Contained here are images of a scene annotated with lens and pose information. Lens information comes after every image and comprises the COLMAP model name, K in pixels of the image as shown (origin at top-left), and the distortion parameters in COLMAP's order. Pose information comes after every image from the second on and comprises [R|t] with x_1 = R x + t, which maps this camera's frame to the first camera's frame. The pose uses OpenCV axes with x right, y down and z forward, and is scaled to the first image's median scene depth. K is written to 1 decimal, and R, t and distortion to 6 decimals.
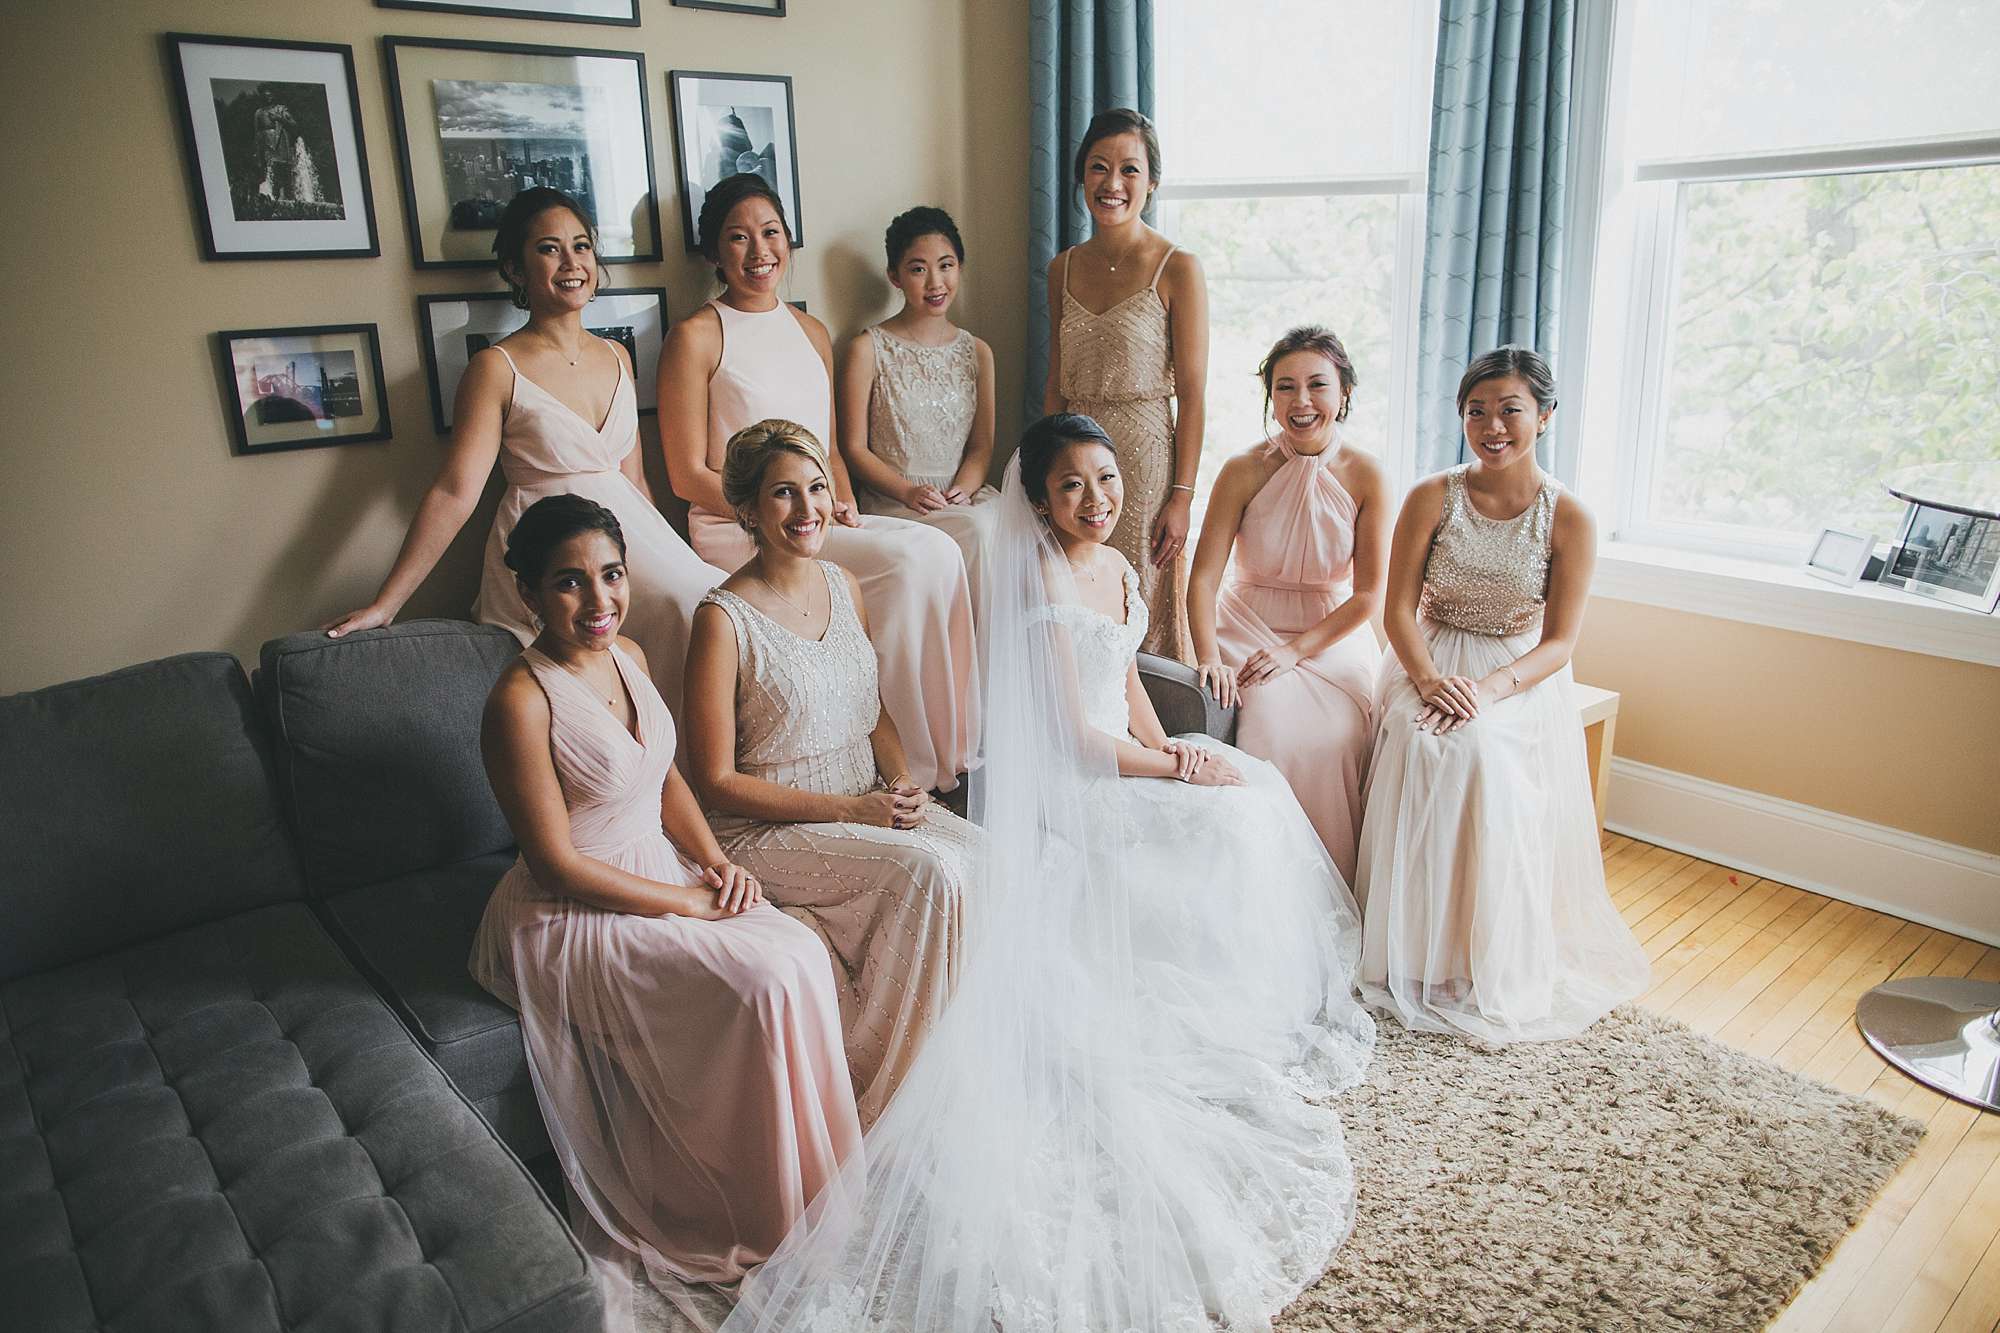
lens RADIAL K [[1404.2, 0, 1000.0], [0, 1404.2, 666.5], [0, 0, 1]] dist [-0.006611, 0.029516]
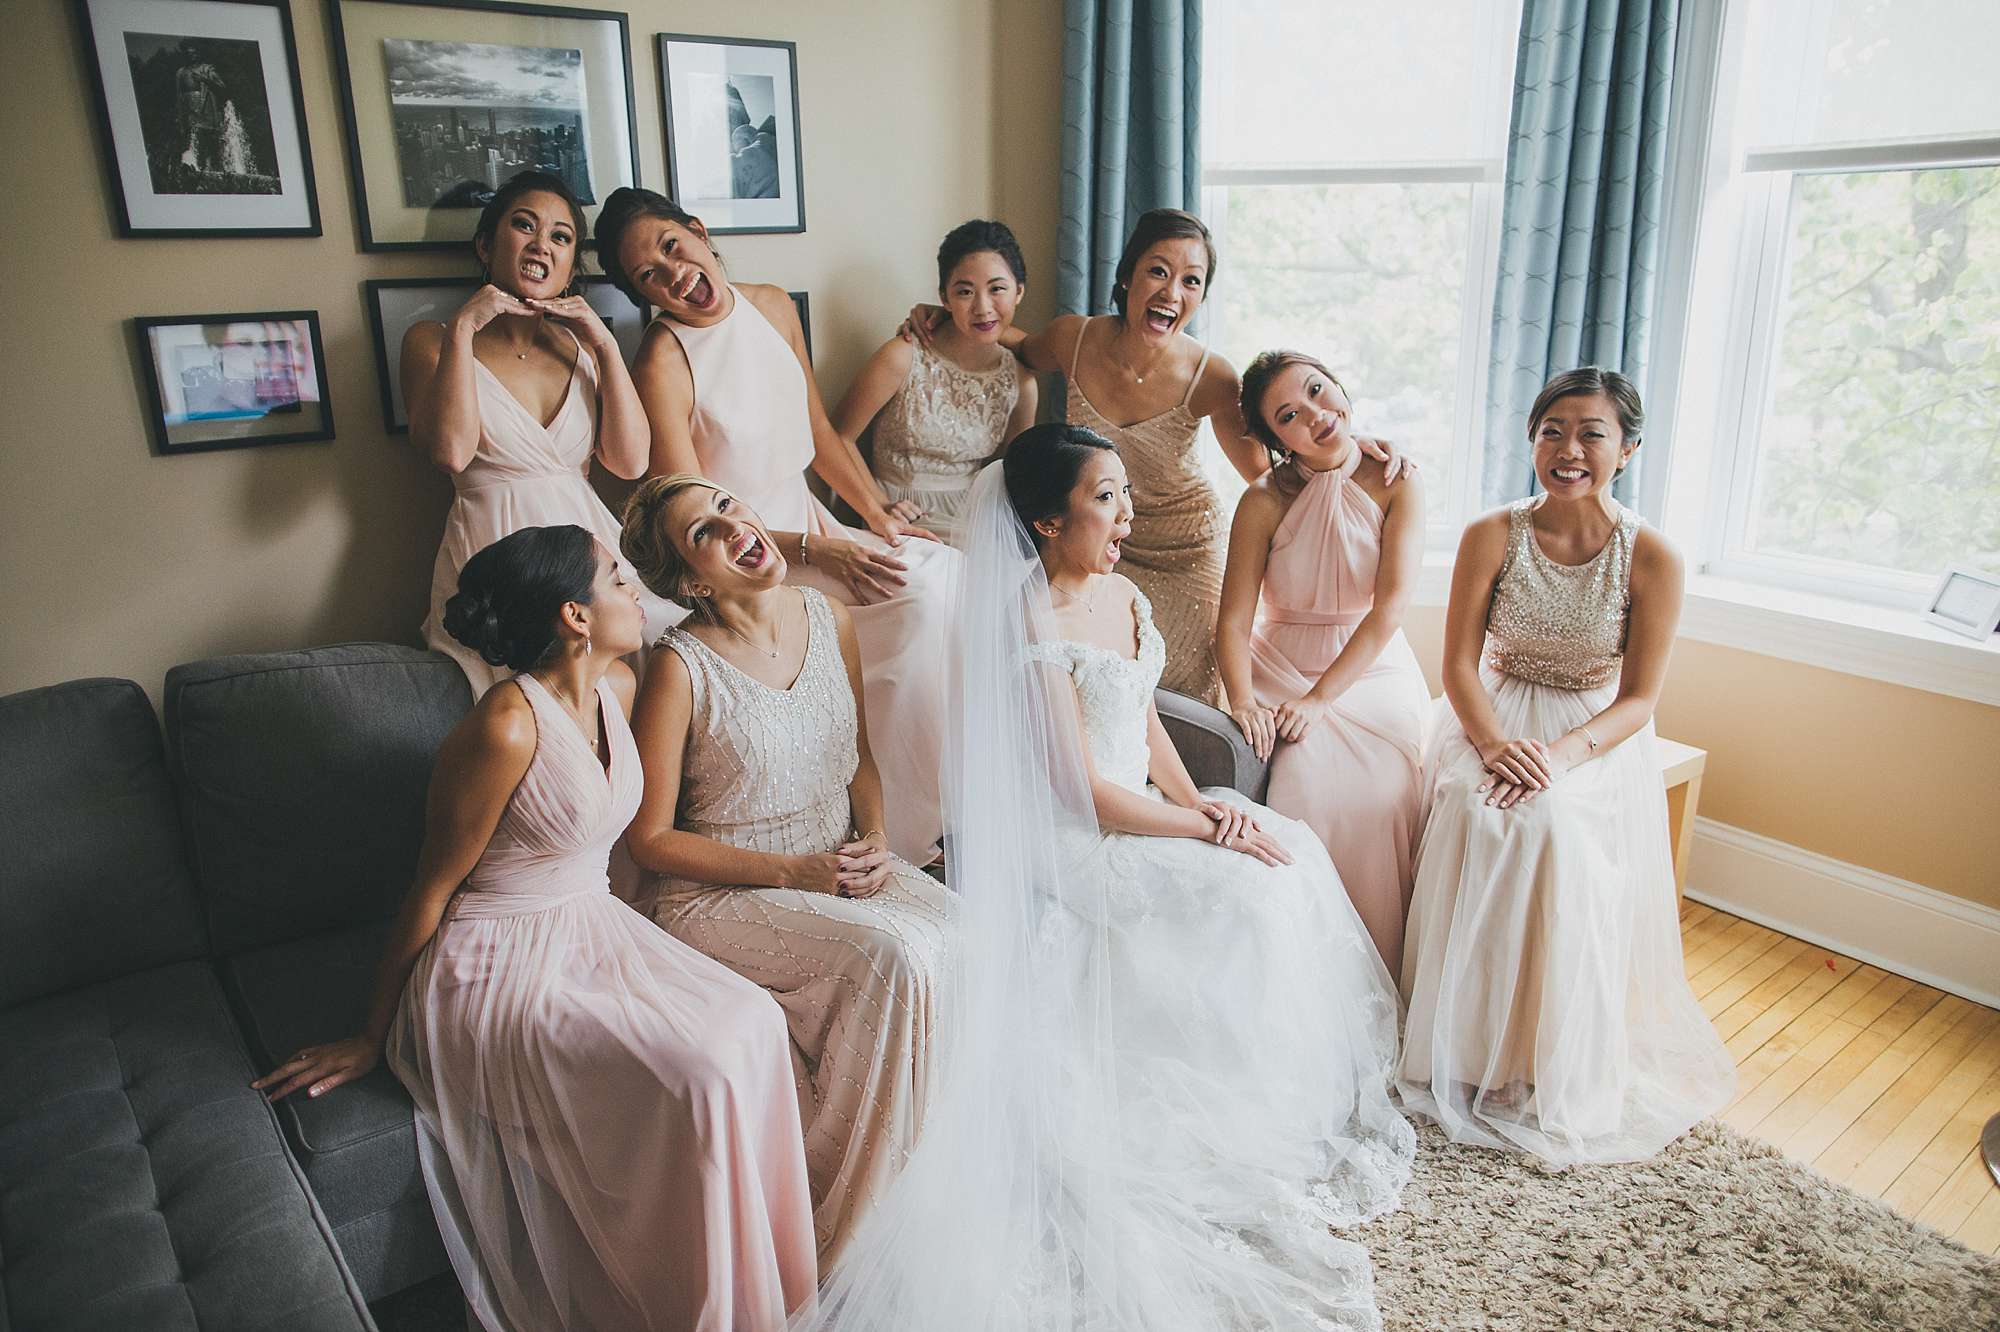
lens RADIAL K [[1404.2, 0, 1000.0], [0, 1404.2, 666.0], [0, 0, 1]] dist [-0.006611, 0.029516]
pose [[0.998850, 0.027885, -0.039007, 0.034767], [-0.027473, 0.999561, 0.011058, -0.039653], [0.039299, -0.009974, 0.999178, 0.118410]]
